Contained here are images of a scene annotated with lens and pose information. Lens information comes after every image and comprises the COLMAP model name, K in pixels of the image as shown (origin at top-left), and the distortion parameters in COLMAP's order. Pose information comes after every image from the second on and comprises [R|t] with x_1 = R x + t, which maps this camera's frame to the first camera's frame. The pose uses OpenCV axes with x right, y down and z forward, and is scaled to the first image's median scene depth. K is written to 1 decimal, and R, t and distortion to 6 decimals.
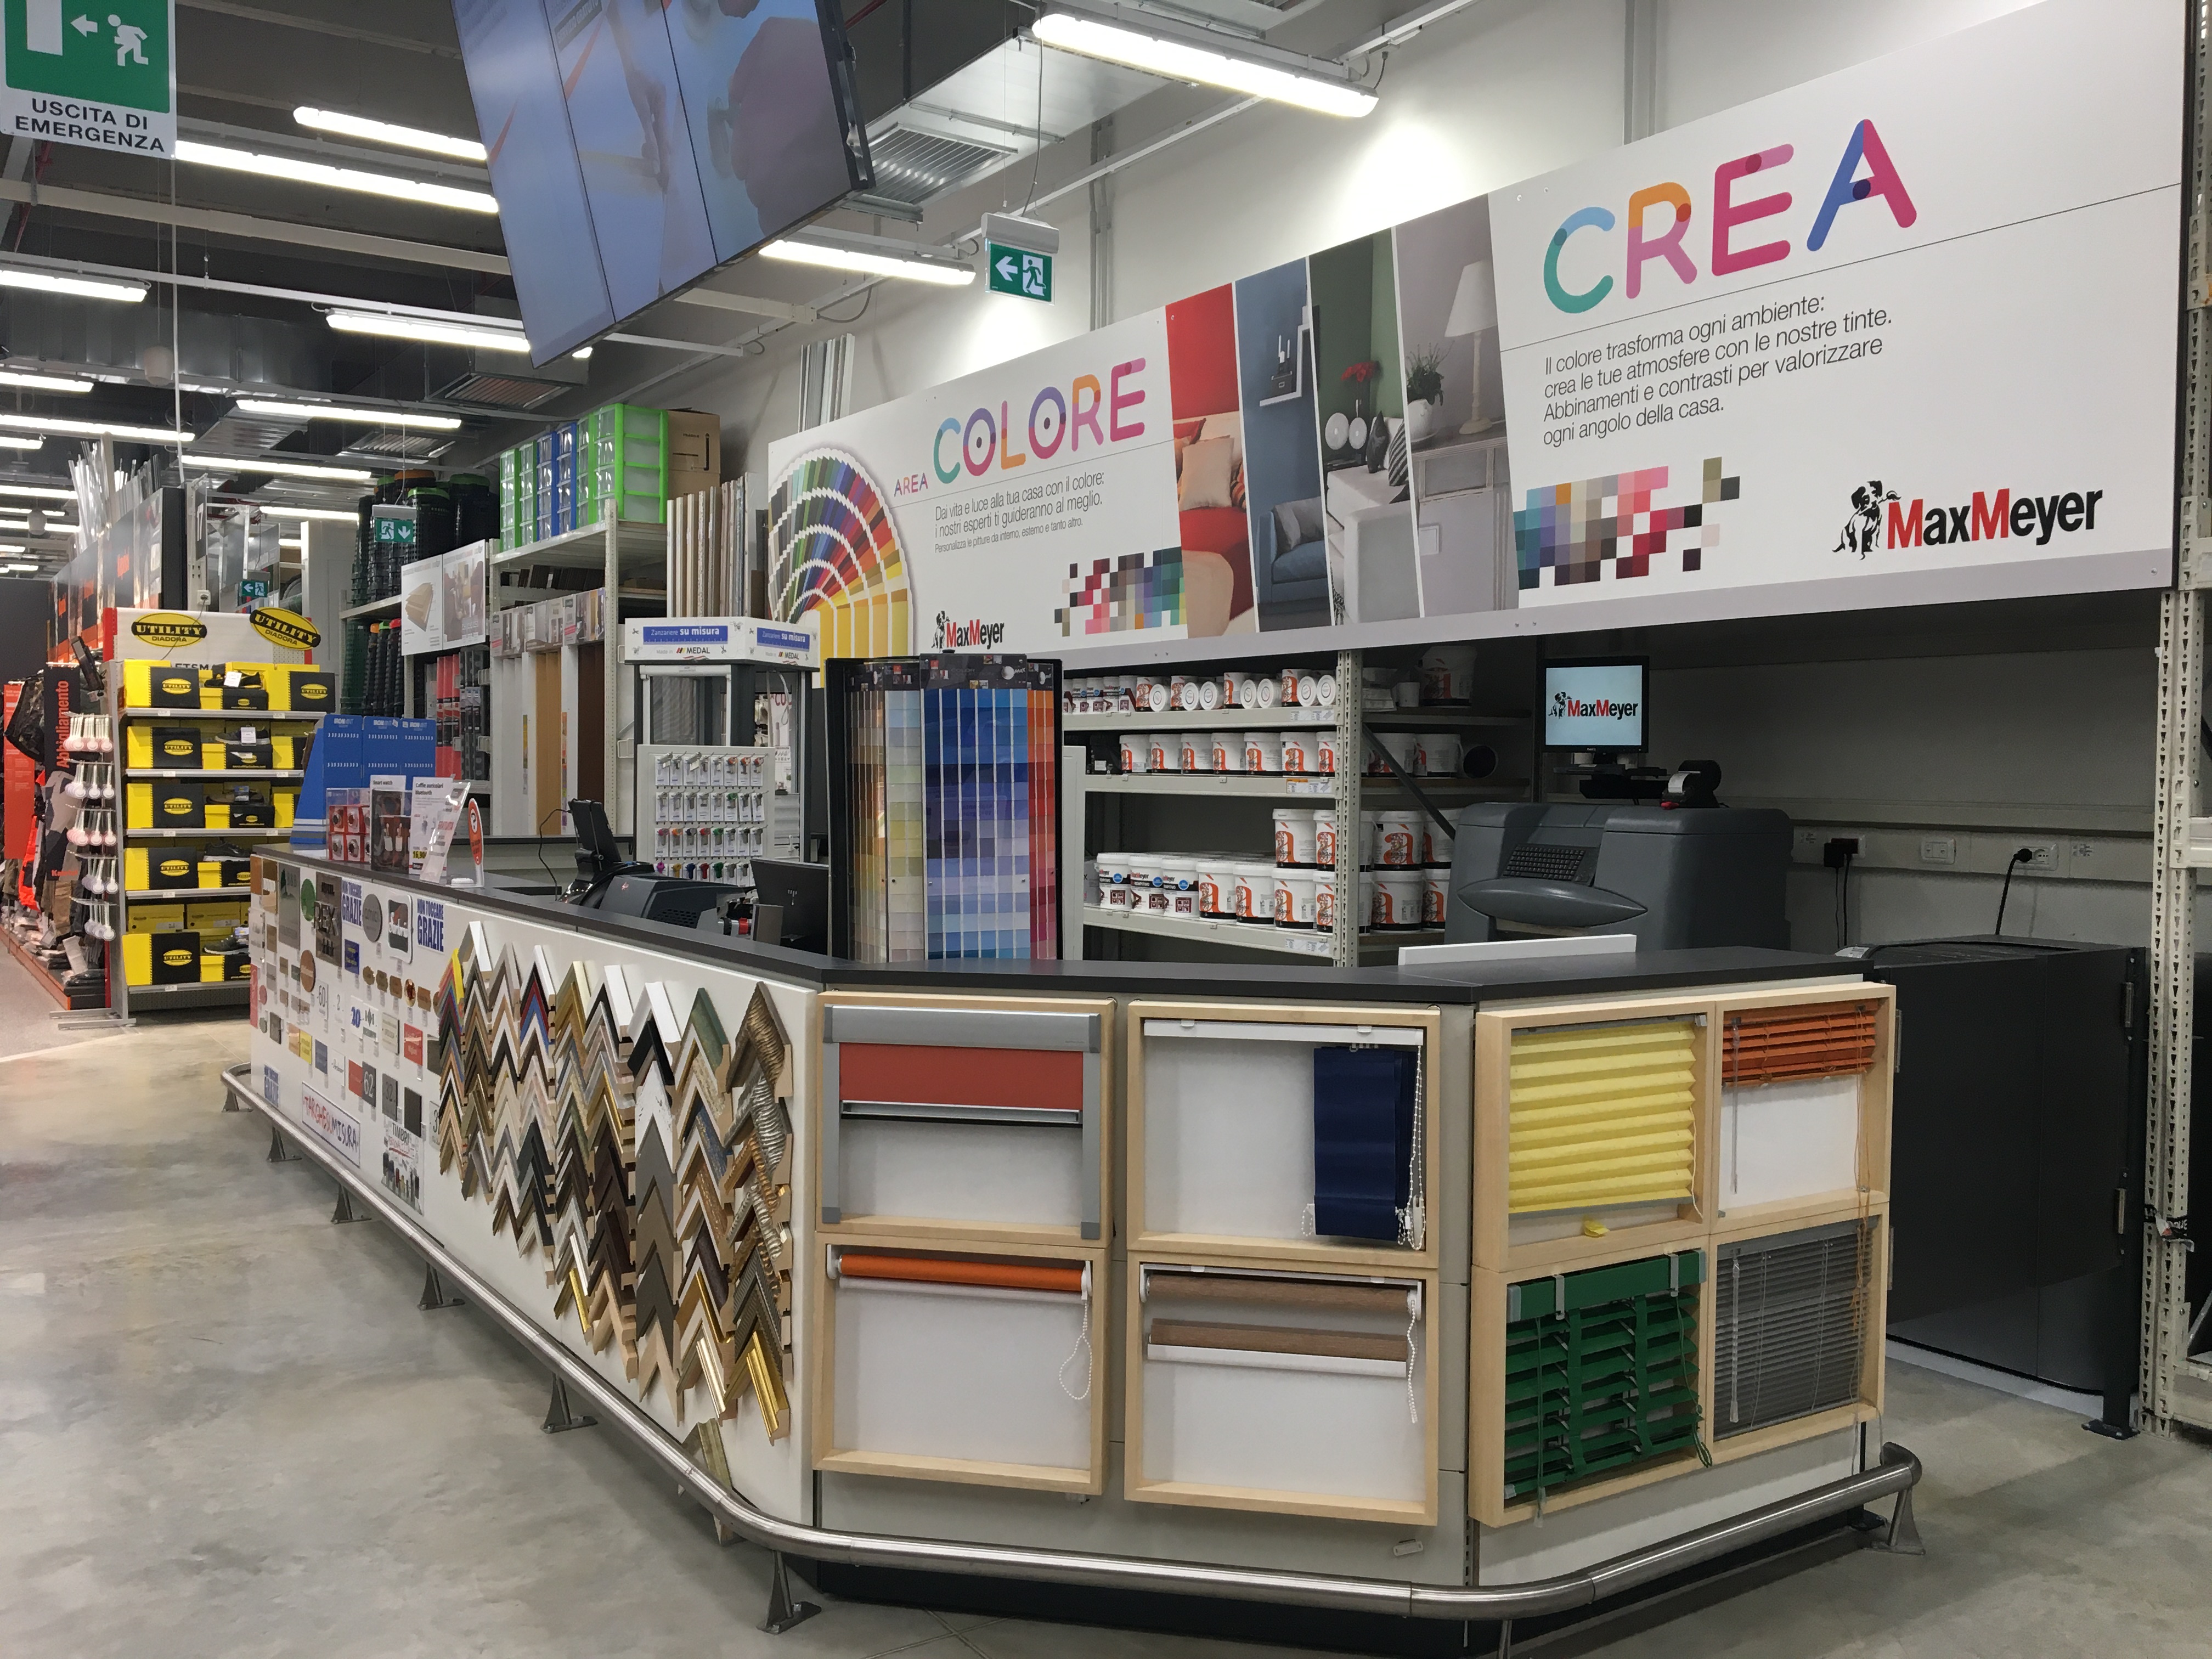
lens RADIAL K [[1858.0, 0, 1088.6], [0, 1858.0, 837.3], [0, 0, 1]] dist [0.054348, -0.081625]
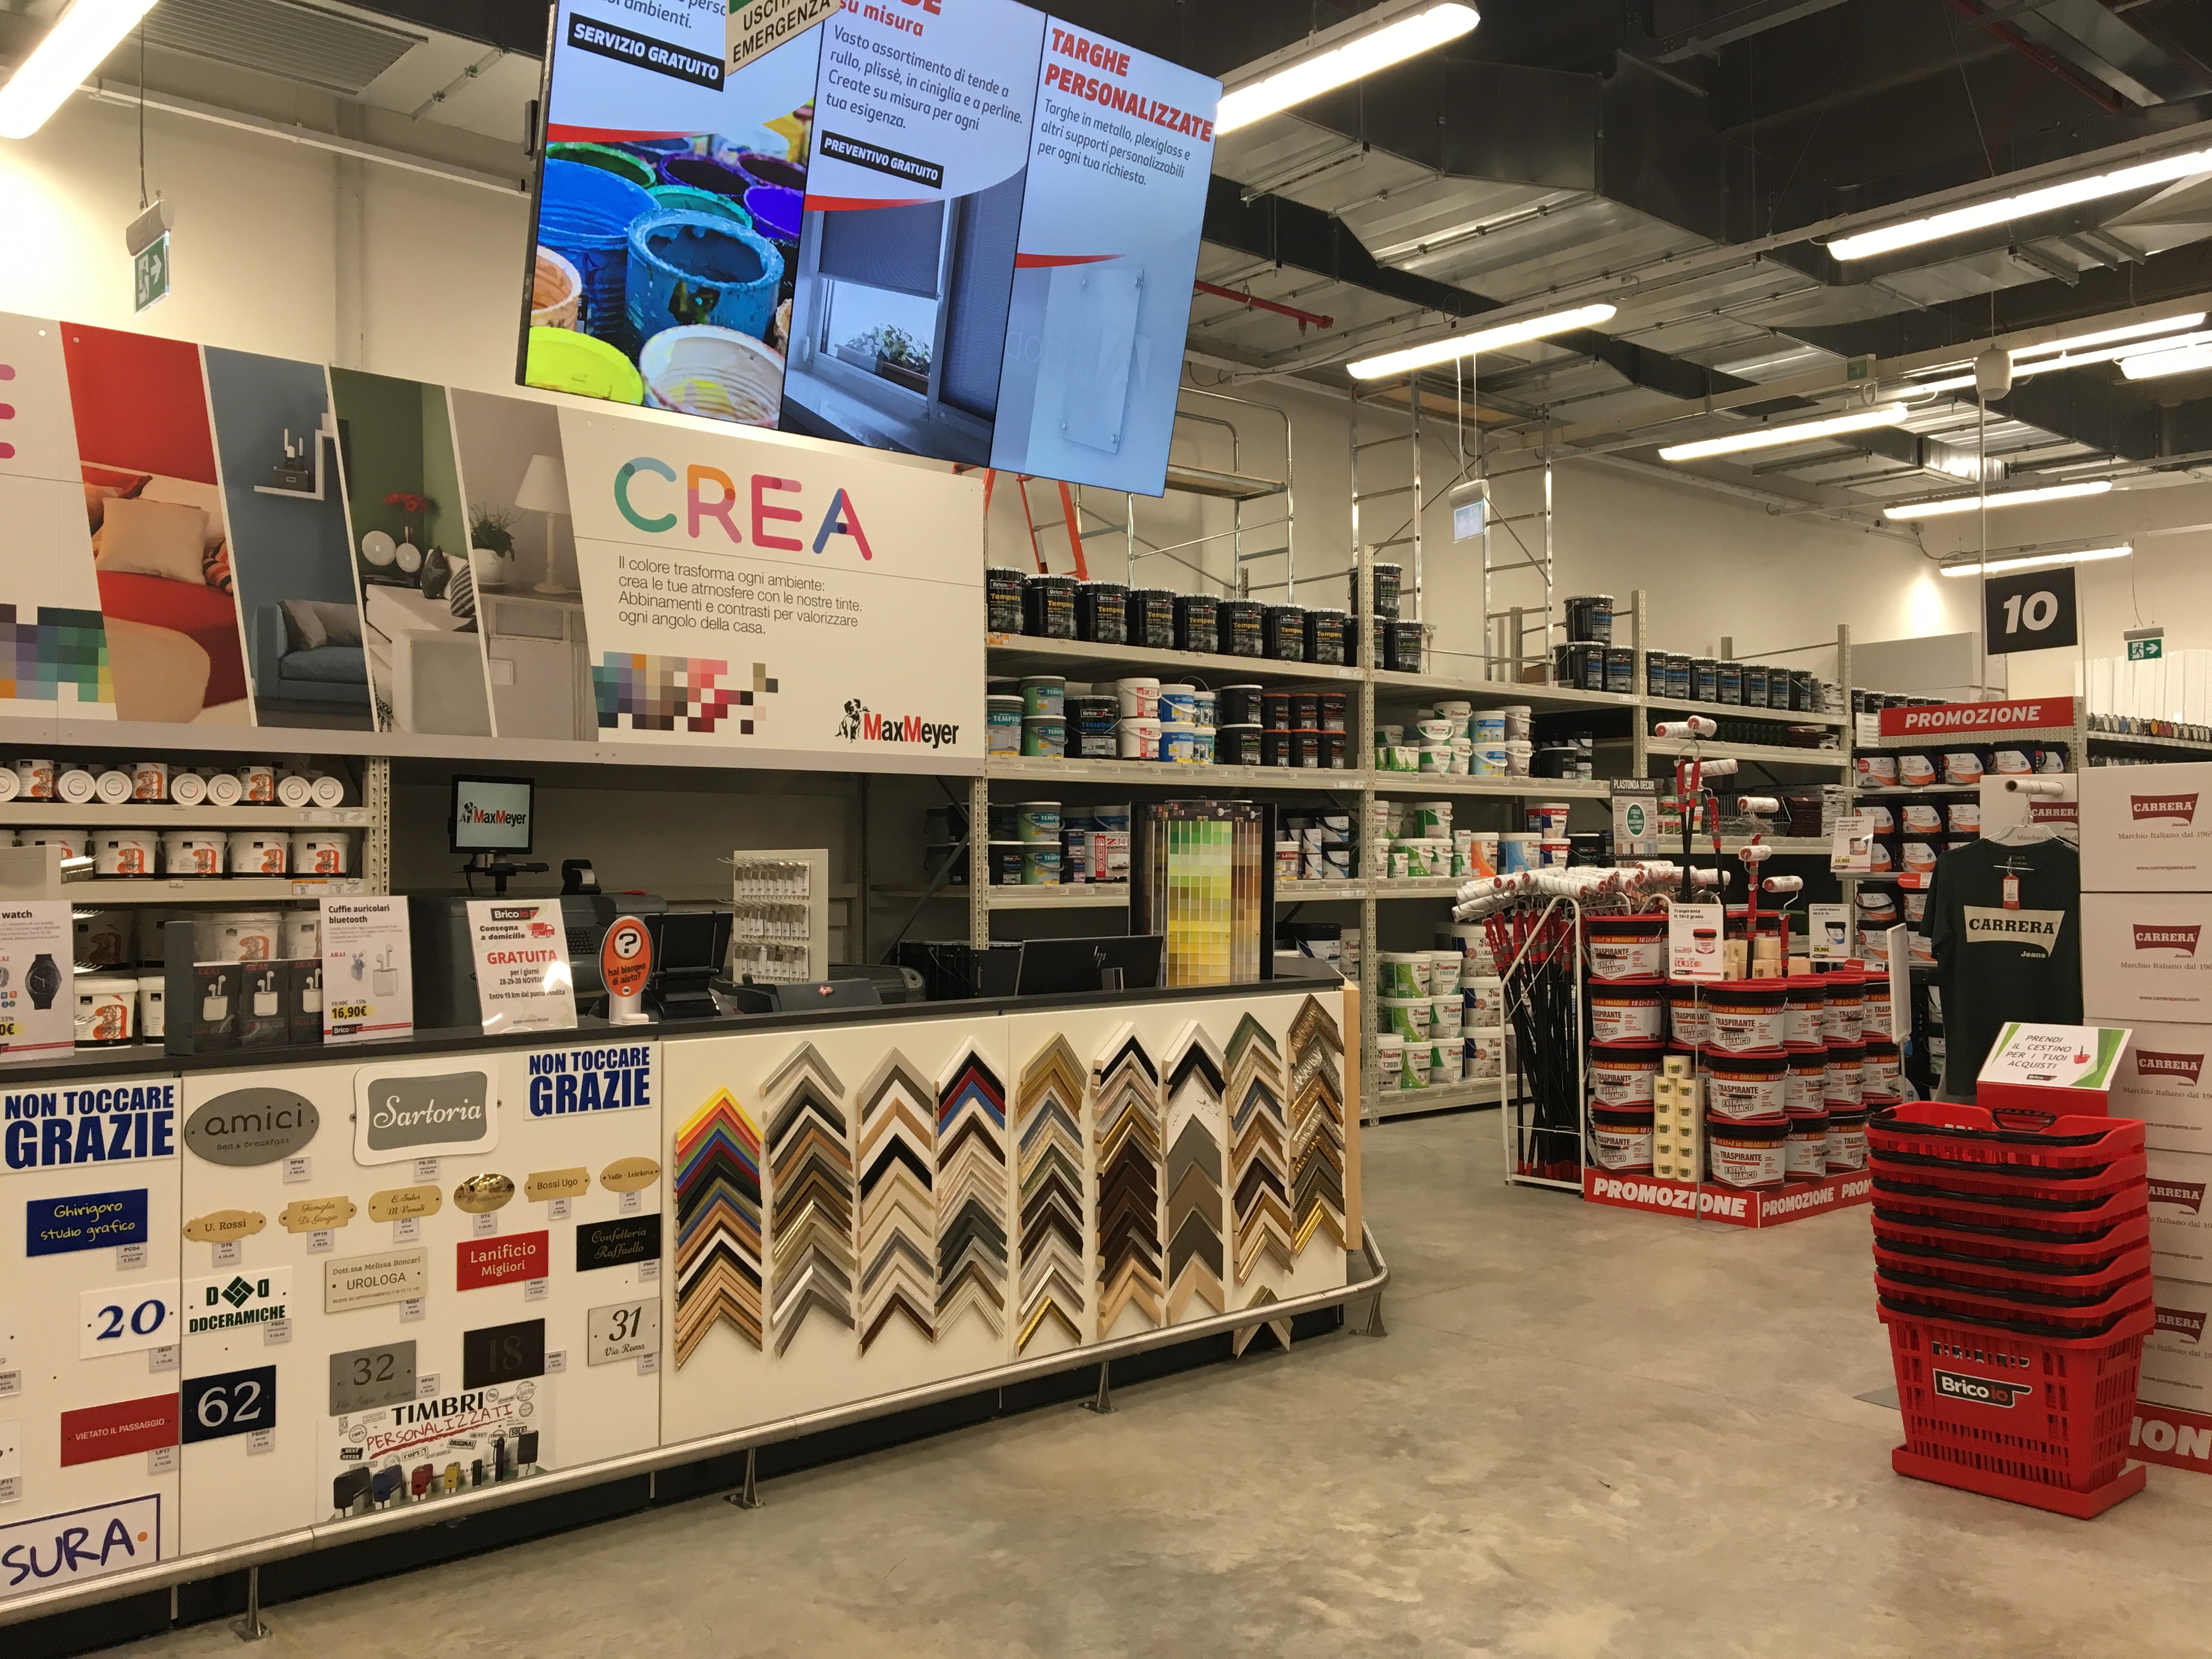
lens RADIAL K [[1858.0, 0, 1106.7], [0, 1858.0, 826.6], [0, 0, 1]] dist [0.054348, -0.081625]
pose [[-0.145498, 0.013493, 0.989266, -1.109982], [0.040505, 0.999150, -0.007671, -0.041389], [-0.988529, 0.038955, -0.145921, 0.863251]]
